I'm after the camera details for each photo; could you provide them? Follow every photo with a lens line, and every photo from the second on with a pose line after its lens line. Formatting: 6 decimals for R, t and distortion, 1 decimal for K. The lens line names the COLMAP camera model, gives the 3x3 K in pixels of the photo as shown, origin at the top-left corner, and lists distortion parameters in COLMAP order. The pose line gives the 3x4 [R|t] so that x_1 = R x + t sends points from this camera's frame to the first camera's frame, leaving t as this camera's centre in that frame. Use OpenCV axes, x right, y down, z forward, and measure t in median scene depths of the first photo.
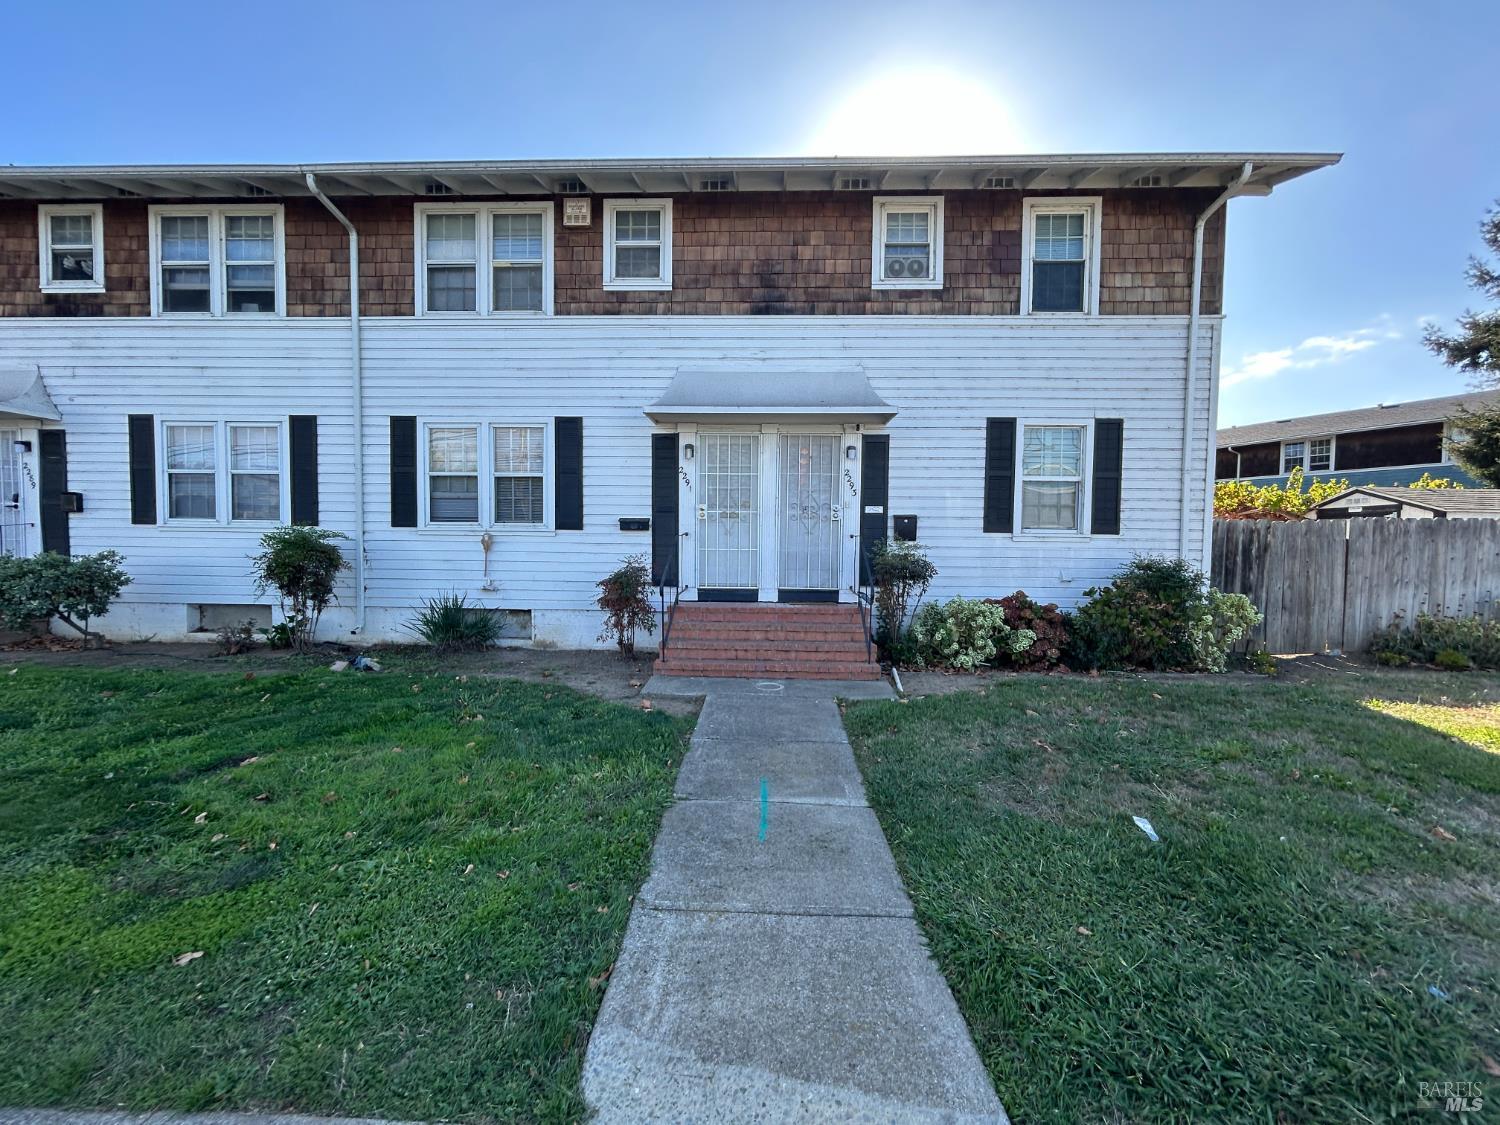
lens RADIAL K [[608.4, 0, 744.9], [0, 608.4, 563.5], [0, 0, 1]] dist [-0.003299, 0.001634]
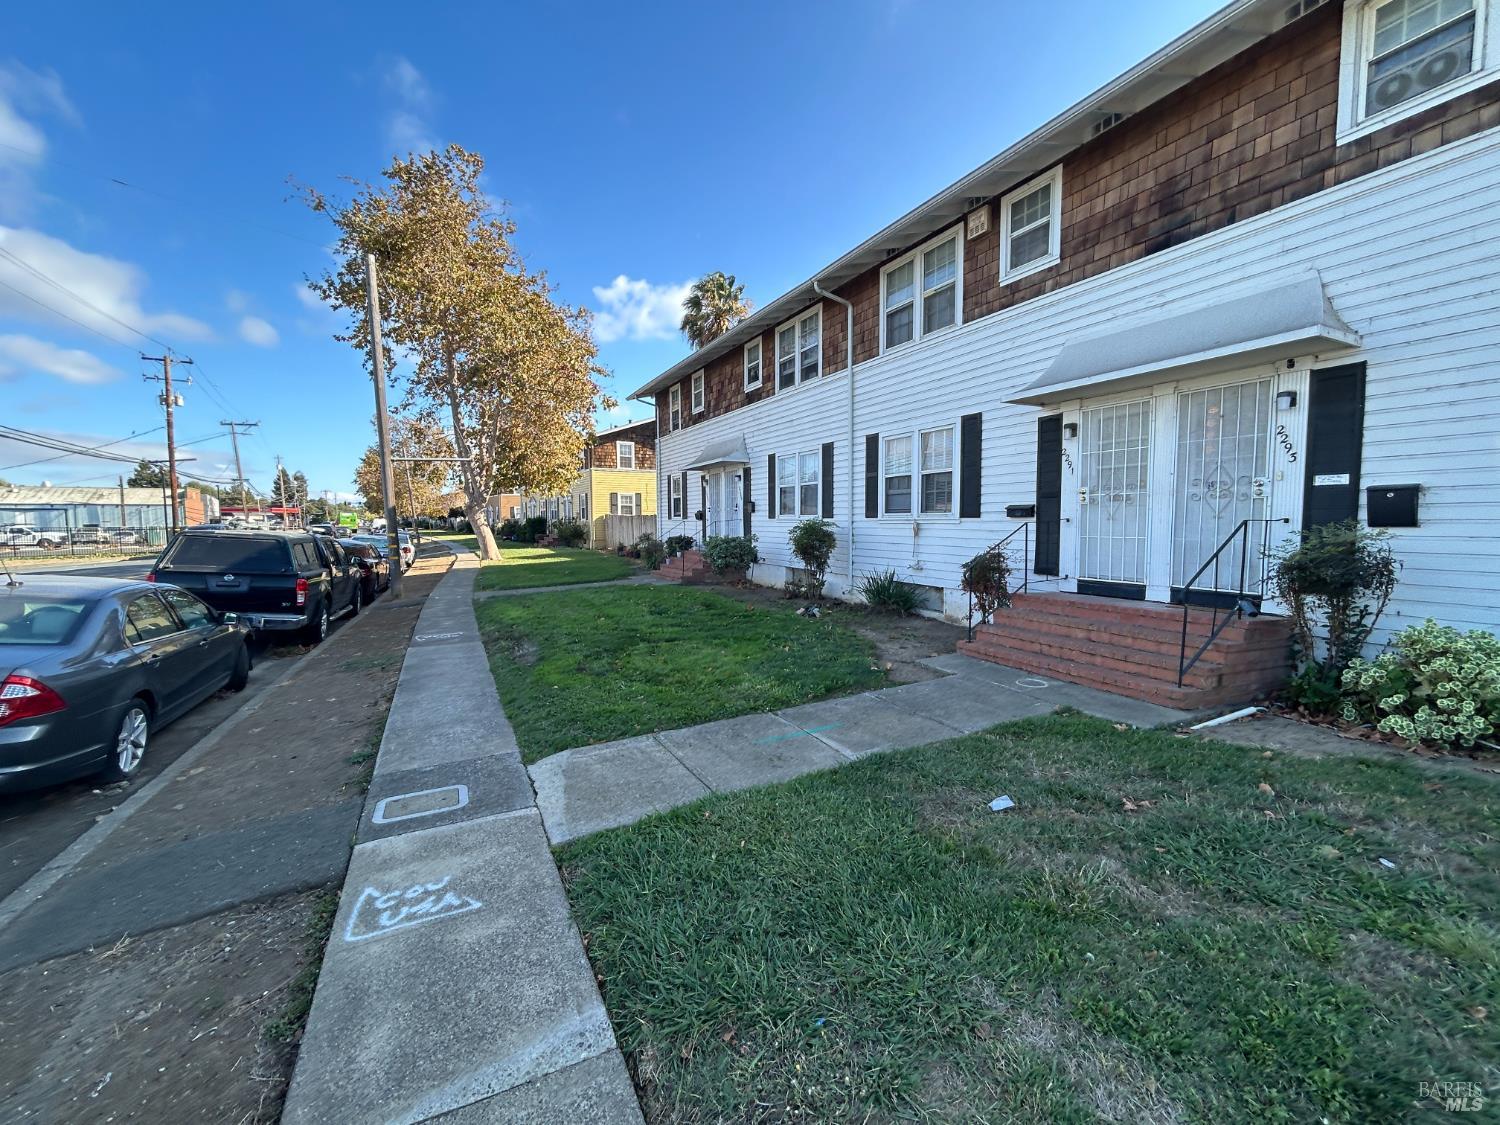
lens RADIAL K [[608.4, 0, 745.8], [0, 608.4, 562.3], [0, 0, 1]] dist [-0.003299, 0.001634]
pose [[0.486094, 0.047296, -0.872626, 0.485245], [-0.027627, 0.998867, 0.038749, -0.006760], [0.873470, 0.005272, 0.486850, 0.116365]]
